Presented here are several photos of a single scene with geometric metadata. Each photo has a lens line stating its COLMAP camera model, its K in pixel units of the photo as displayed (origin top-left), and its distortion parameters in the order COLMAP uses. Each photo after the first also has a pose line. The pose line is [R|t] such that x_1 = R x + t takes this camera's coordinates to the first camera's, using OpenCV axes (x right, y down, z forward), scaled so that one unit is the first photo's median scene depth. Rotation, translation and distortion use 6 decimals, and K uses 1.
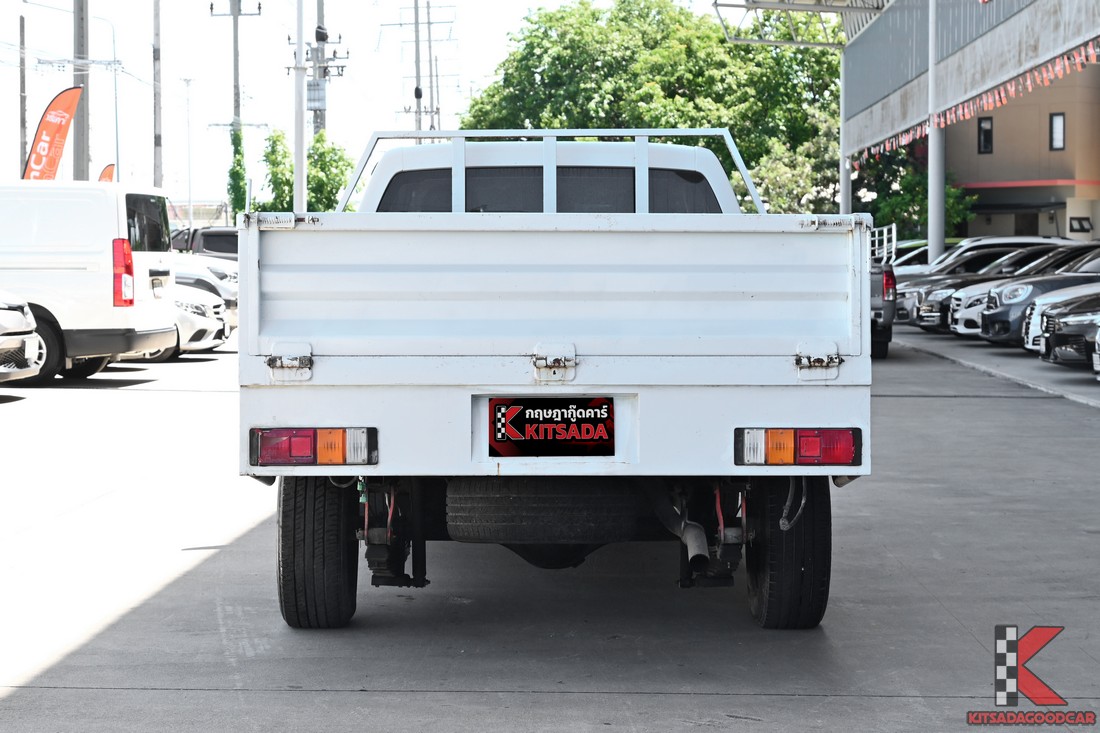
lens RADIAL K [[2330.8, 0, 550.0], [0, 2330.8, 366.5], [0, 0, 1]] dist [-0.008300, -0.161456]
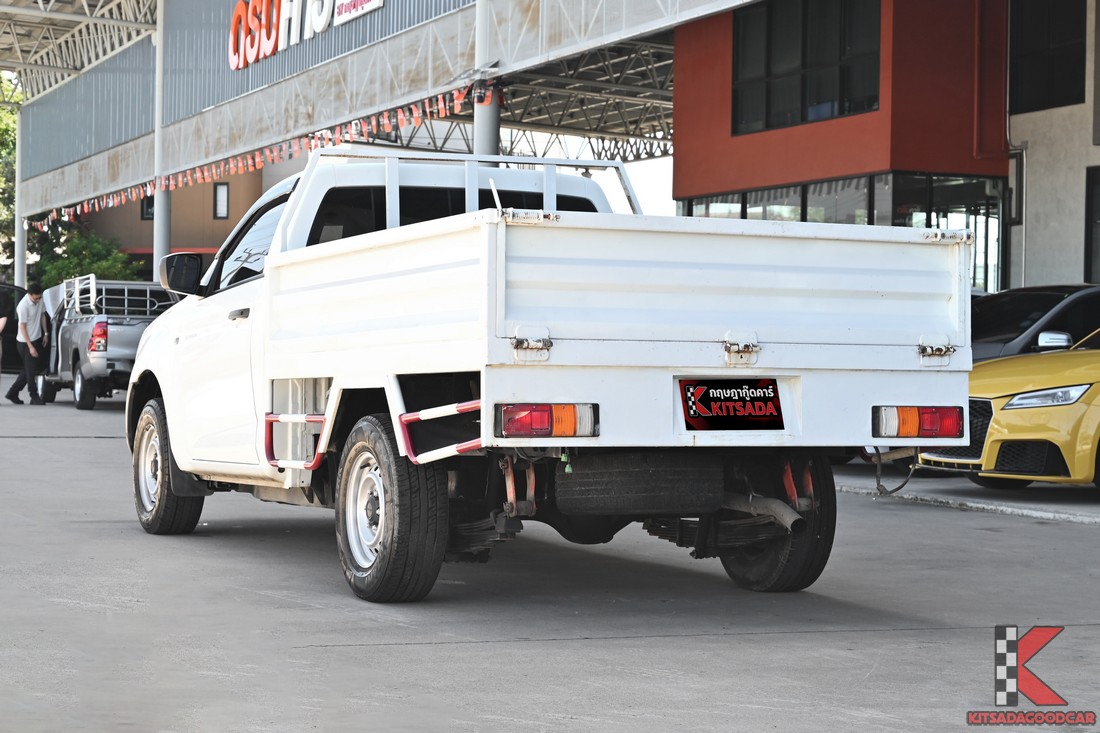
lens RADIAL K [[2361.8, 0, 550.0], [0, 2361.8, 366.5], [0, 0, 1]] dist [-0.005938, 0.015370]
pose [[0.919050, 0.012403, 0.393946, -0.542011], [0.000161, 0.999493, -0.031842, 0.044274], [-0.394141, 0.029327, 0.918582, -0.038377]]
